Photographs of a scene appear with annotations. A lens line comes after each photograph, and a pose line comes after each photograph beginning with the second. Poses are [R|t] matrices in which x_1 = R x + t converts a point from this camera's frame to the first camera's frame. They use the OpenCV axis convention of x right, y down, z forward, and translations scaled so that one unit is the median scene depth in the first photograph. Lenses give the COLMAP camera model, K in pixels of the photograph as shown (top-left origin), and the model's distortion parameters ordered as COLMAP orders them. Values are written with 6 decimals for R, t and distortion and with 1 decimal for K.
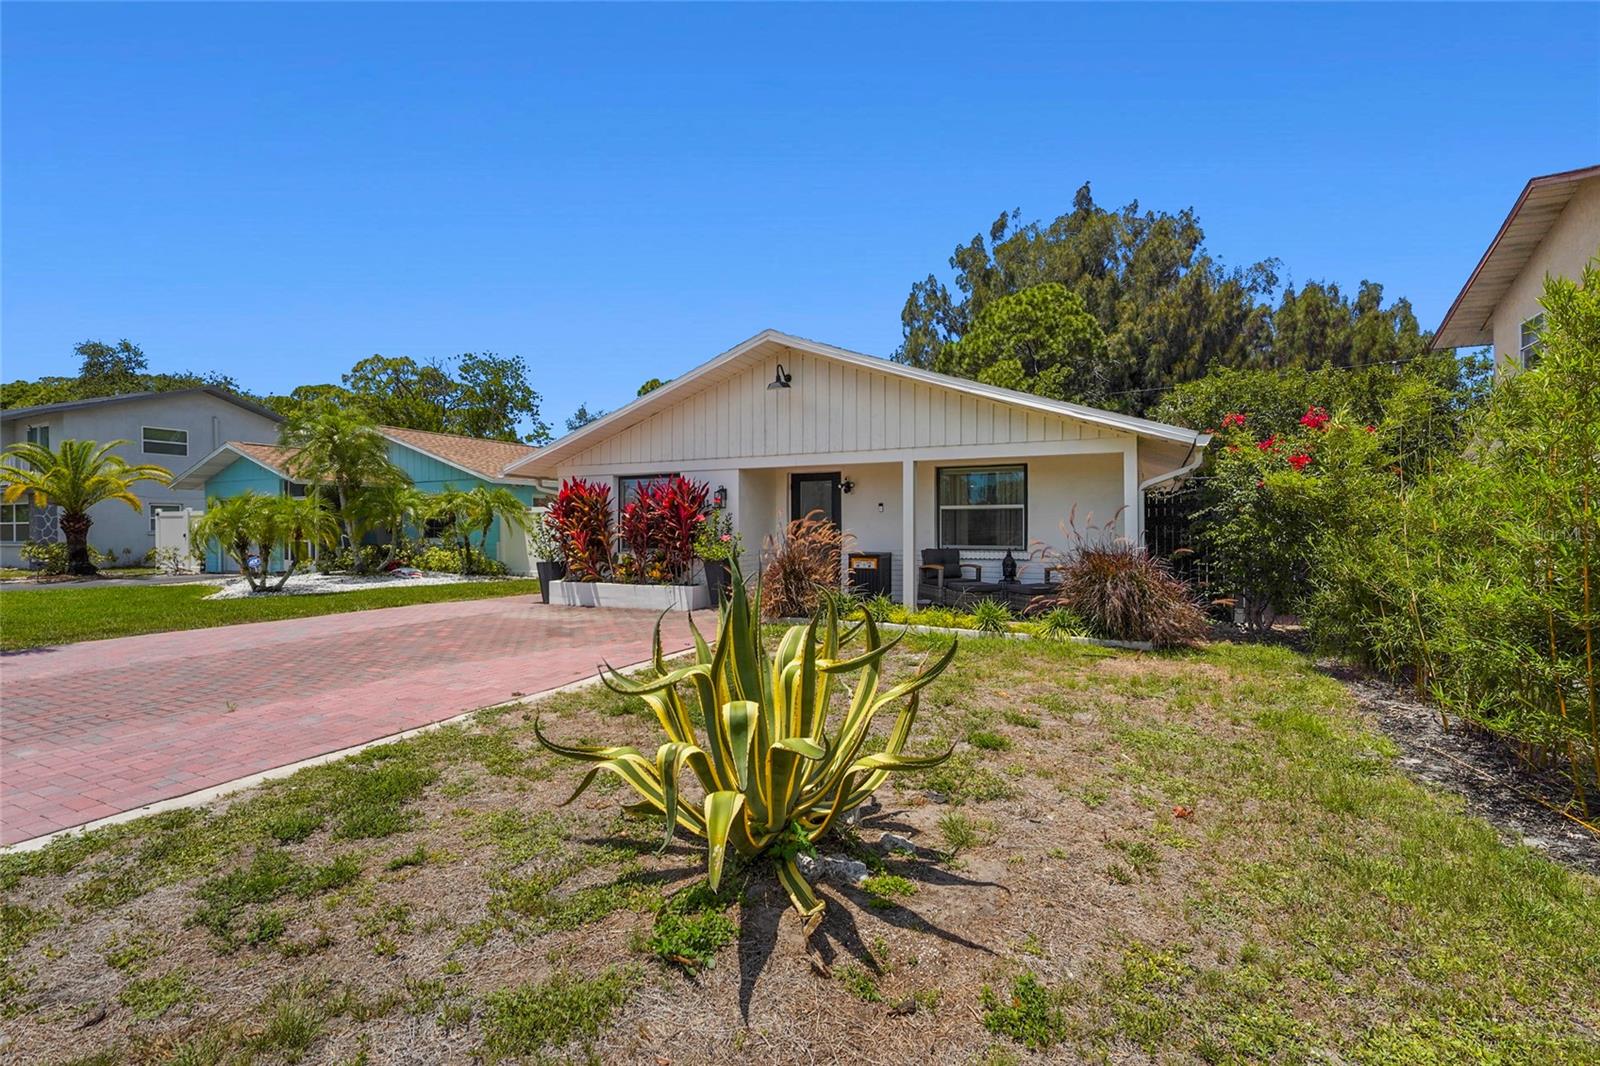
lens RADIAL K [[715.8, 0, 795.3], [0, 715.8, 537.4], [0, 0, 1]] dist [-0.022478, 0.015776]
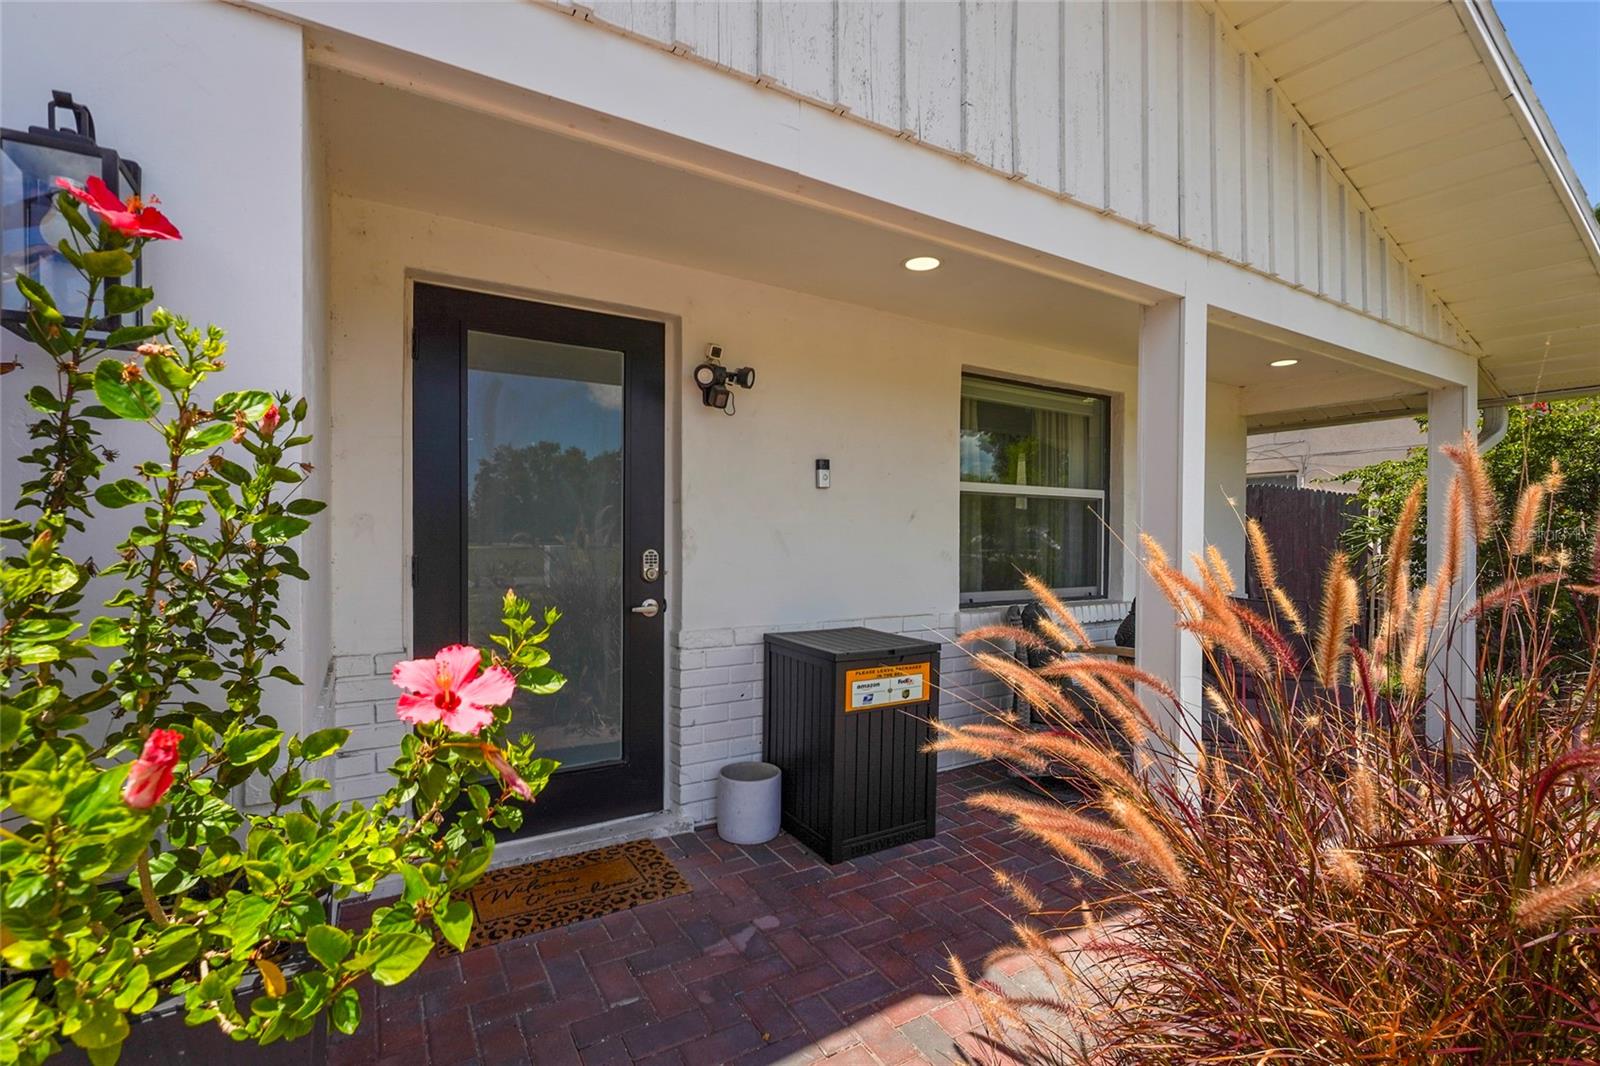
lens RADIAL K [[733.2, 0, 795.6], [0, 733.2, 541.8], [0, 0, 1]] dist [-0.002114, -0.000133]
pose [[0.538726, -0.001346, 0.842480, -0.041465], [0.002450, 0.999997, 0.000031, -0.004548], [-0.842477, 0.002048, 0.538728, 0.263470]]
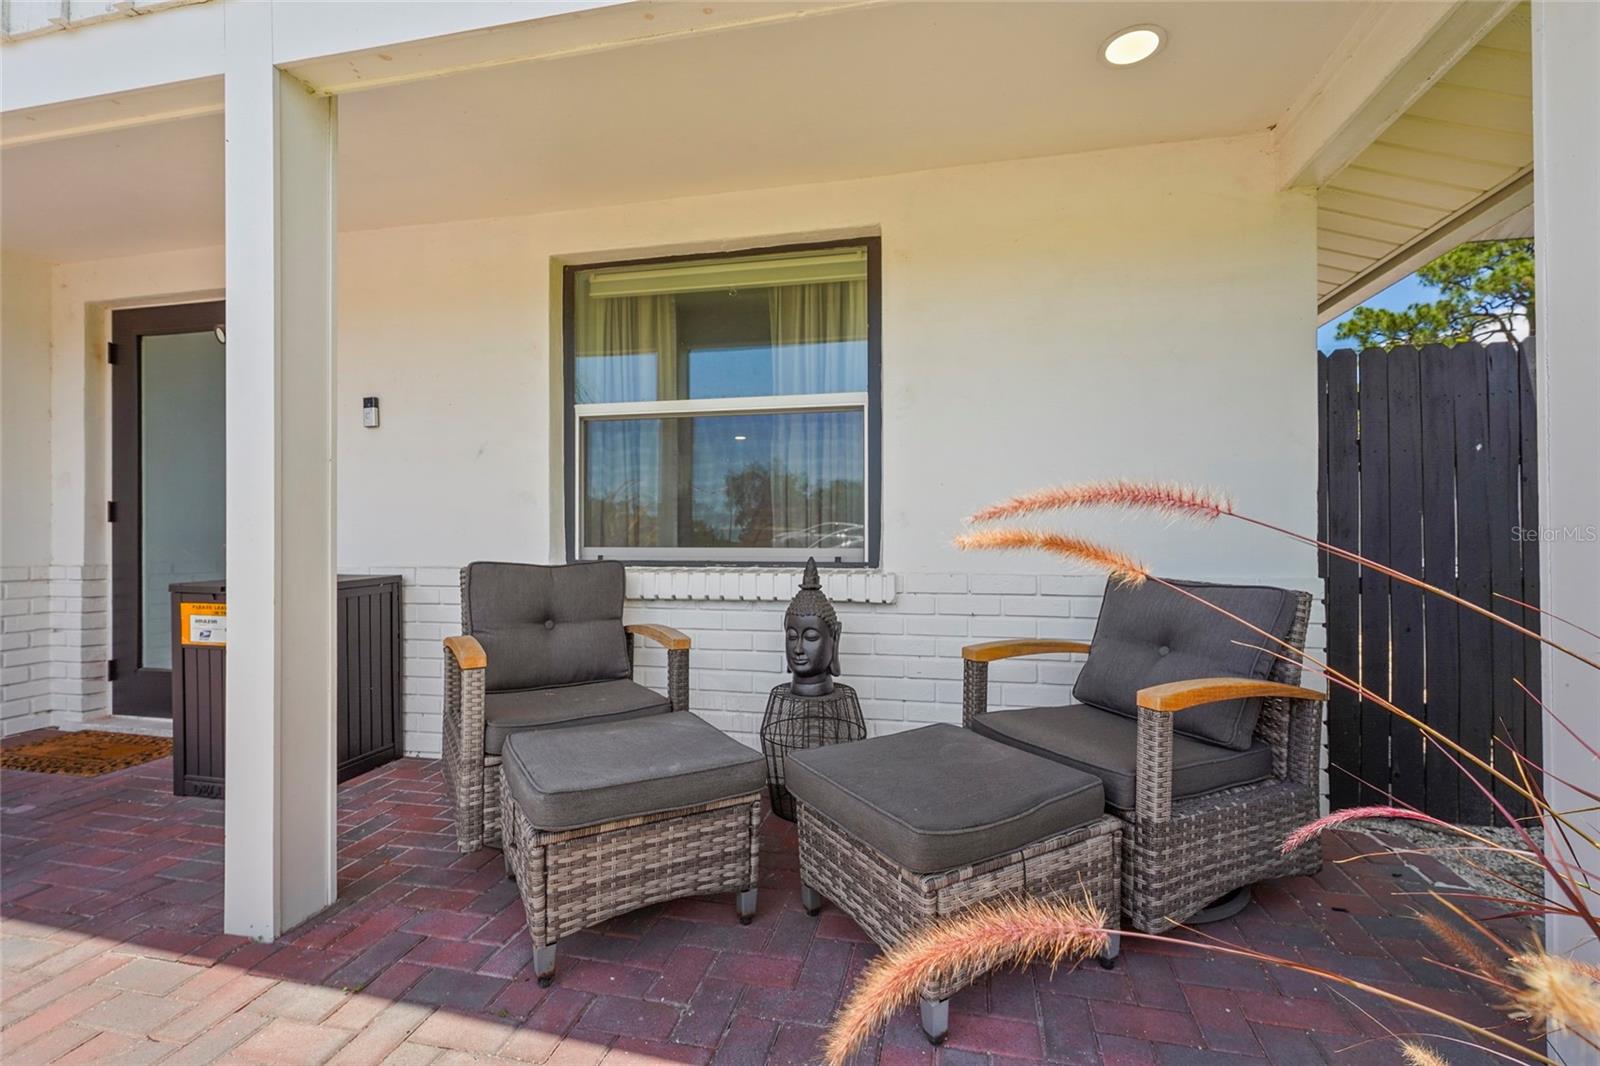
lens RADIAL K [[718.6, 0, 801.8], [0, 718.6, 532.5], [0, 0, 1]] dist [-0.000121, -0.000293]
pose [[0.971439, 0.002201, 0.237278, 0.066969], [0.001359, 0.999889, -0.014841, 0.002695], [-0.237285, 0.014740, 0.971328, 0.214562]]
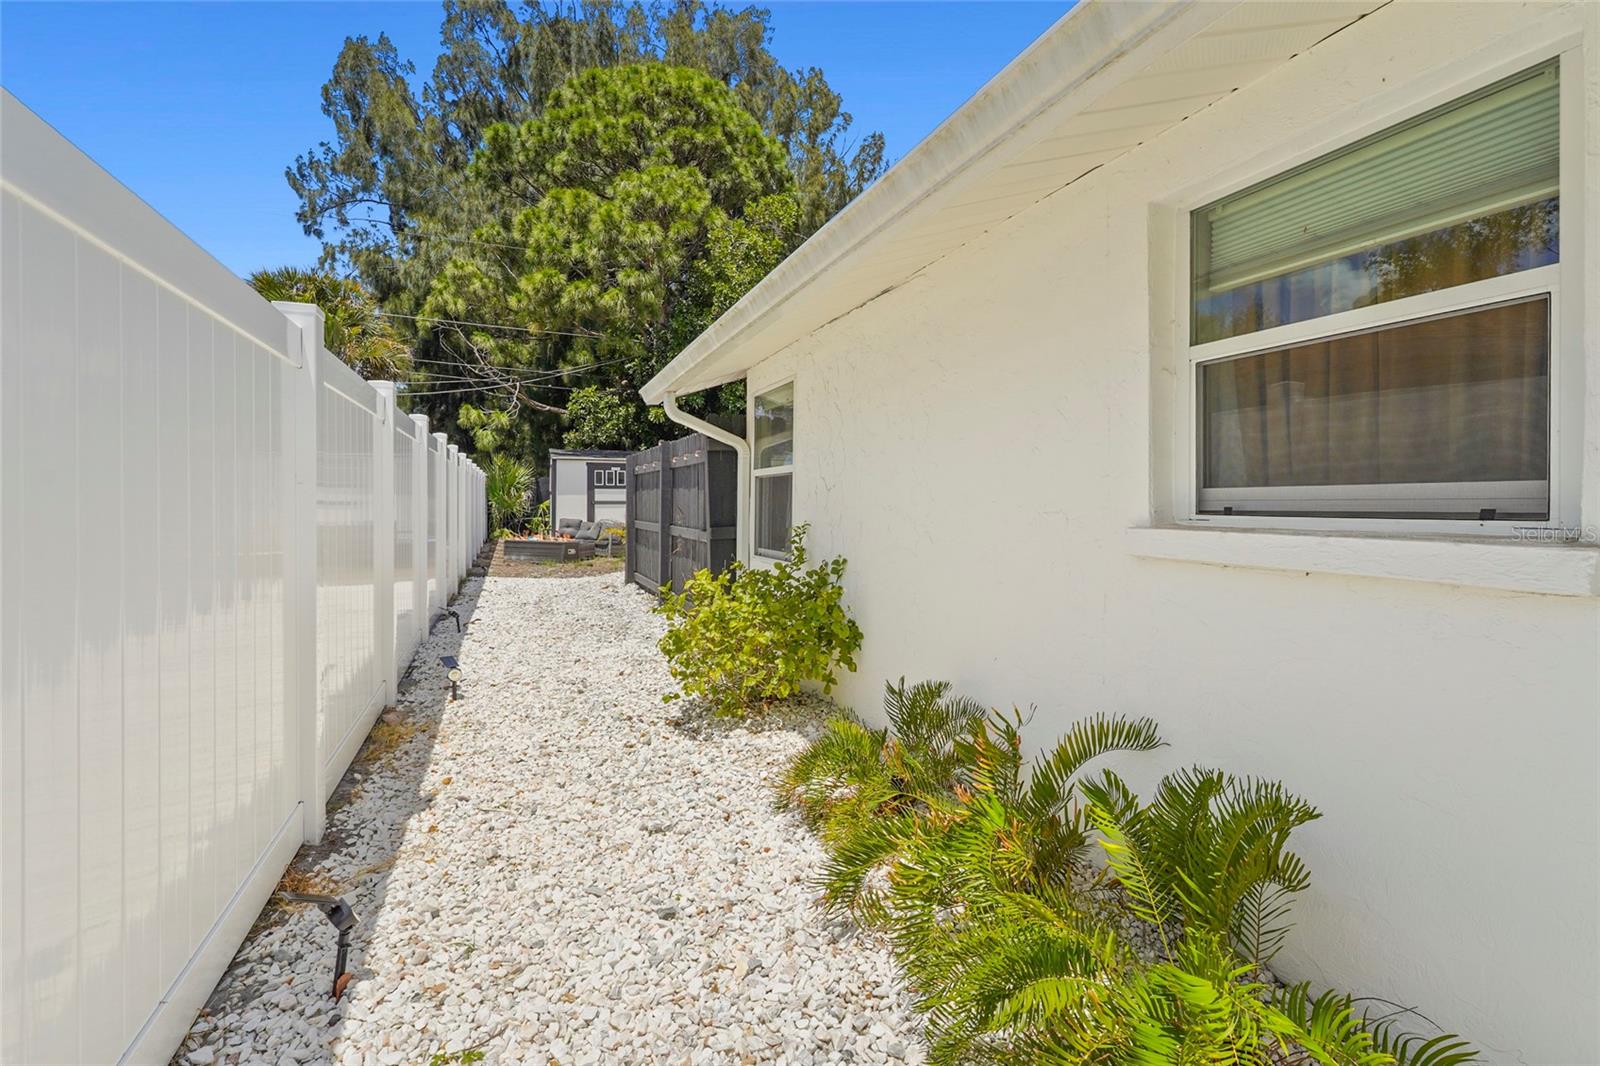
lens RADIAL K [[713.8, 0, 795.0], [0, 713.8, 510.0], [0, 0, 1]] dist [0.000084, -0.022811]
pose [[0.659443, -0.006627, 0.751725, -0.020629], [0.003848, 0.999978, 0.005440, -0.013628], [-0.751744, -0.000695, 0.659454, 0.659950]]
